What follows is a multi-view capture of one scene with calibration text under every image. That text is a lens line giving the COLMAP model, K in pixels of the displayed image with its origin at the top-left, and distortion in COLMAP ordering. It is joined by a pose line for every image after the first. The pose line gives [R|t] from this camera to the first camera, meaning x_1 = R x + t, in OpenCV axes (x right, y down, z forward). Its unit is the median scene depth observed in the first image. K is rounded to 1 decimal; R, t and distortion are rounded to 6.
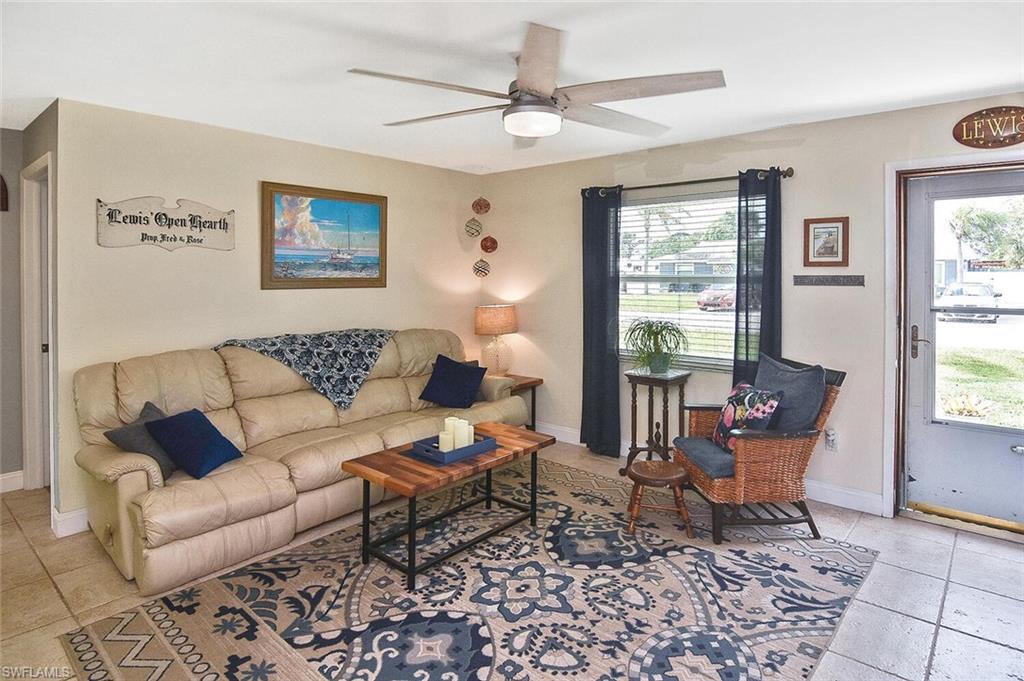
lens RADIAL K [[573.7, 0, 475.6], [0, 573.7, 282.0], [0, 0, 1]] dist [-0.004539, 0.006522]
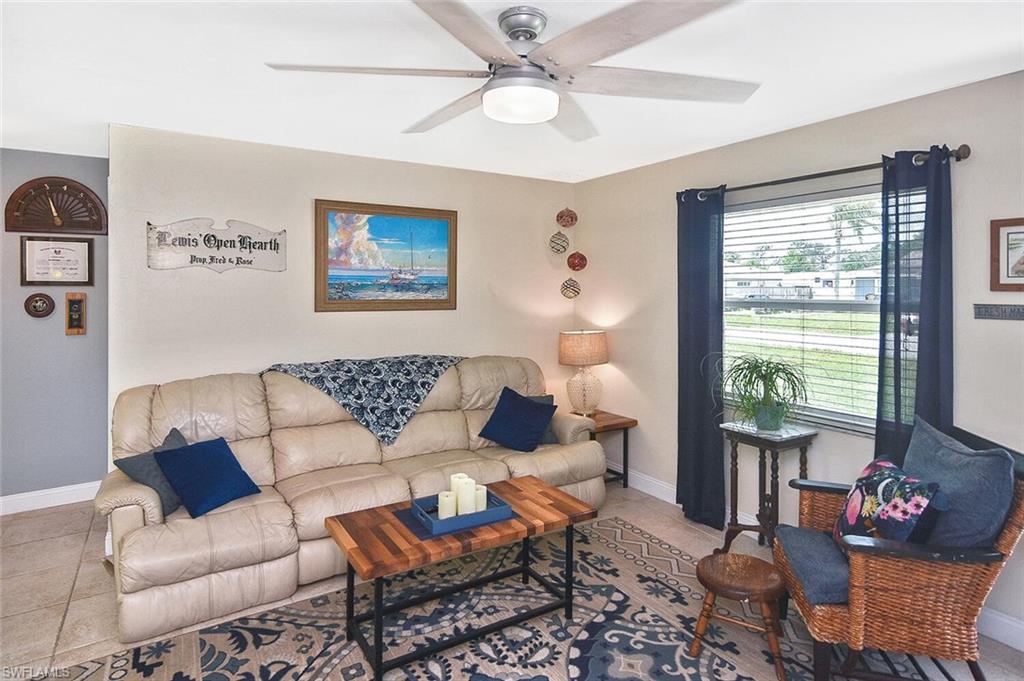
lens RADIAL K [[573.7, 0, 463.6], [0, 573.7, 296.5], [0, 0, 1]] dist [-0.004539, 0.006522]
pose [[0.960037, 0.005928, -0.279809, 0.168166], [-0.006540, 0.999978, -0.001254, -0.016386], [0.279796, 0.003034, 0.960055, 0.185727]]
